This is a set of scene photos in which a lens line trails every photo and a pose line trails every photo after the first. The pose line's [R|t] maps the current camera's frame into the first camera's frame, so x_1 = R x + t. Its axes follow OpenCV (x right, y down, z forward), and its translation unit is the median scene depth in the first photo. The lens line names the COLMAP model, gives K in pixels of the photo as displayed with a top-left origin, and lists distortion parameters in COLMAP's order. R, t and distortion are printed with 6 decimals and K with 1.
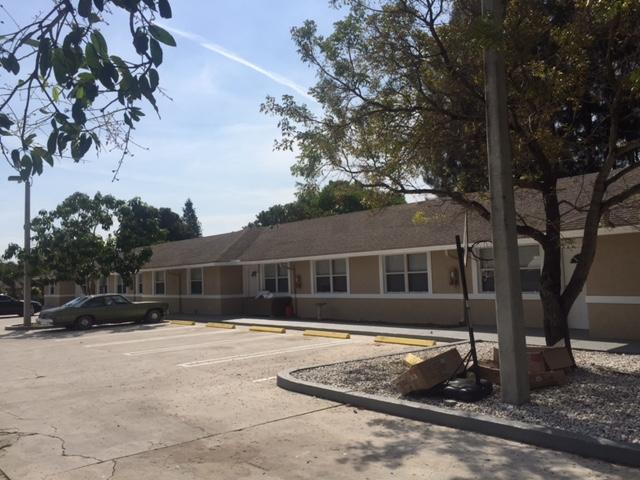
lens RADIAL K [[548.1, 0, 320.0], [0, 548.1, 240.0], [0, 0, 1]] dist [0.040373, 0.005280]
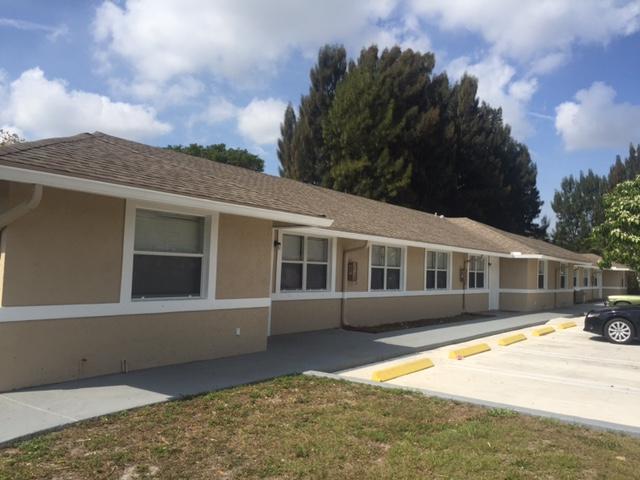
lens RADIAL K [[548.5, 0, 320.0], [0, 548.5, 240.0], [0, 0, 1]] dist [0.061010, -0.002986]
pose [[-0.250242, 0.052833, 0.966741, -0.676122], [-0.126156, 0.988218, -0.086663, 0.105239], [-0.959929, -0.143647, -0.240628, 1.269213]]
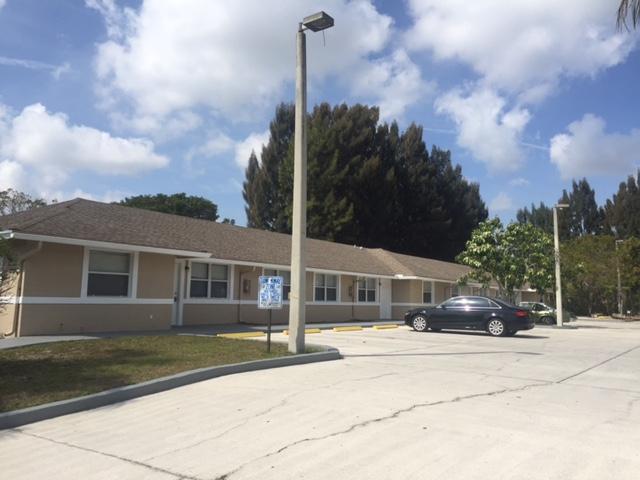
lens RADIAL K [[548.1, 0, 320.0], [0, 548.1, 240.0], [0, 0, 1]] dist [0.040373, 0.005280]
pose [[-0.252390, 0.107416, 0.961645, -1.050990], [-0.115437, 0.983379, -0.140141, 0.121734], [-0.960715, -0.146380, -0.235795, 1.186426]]
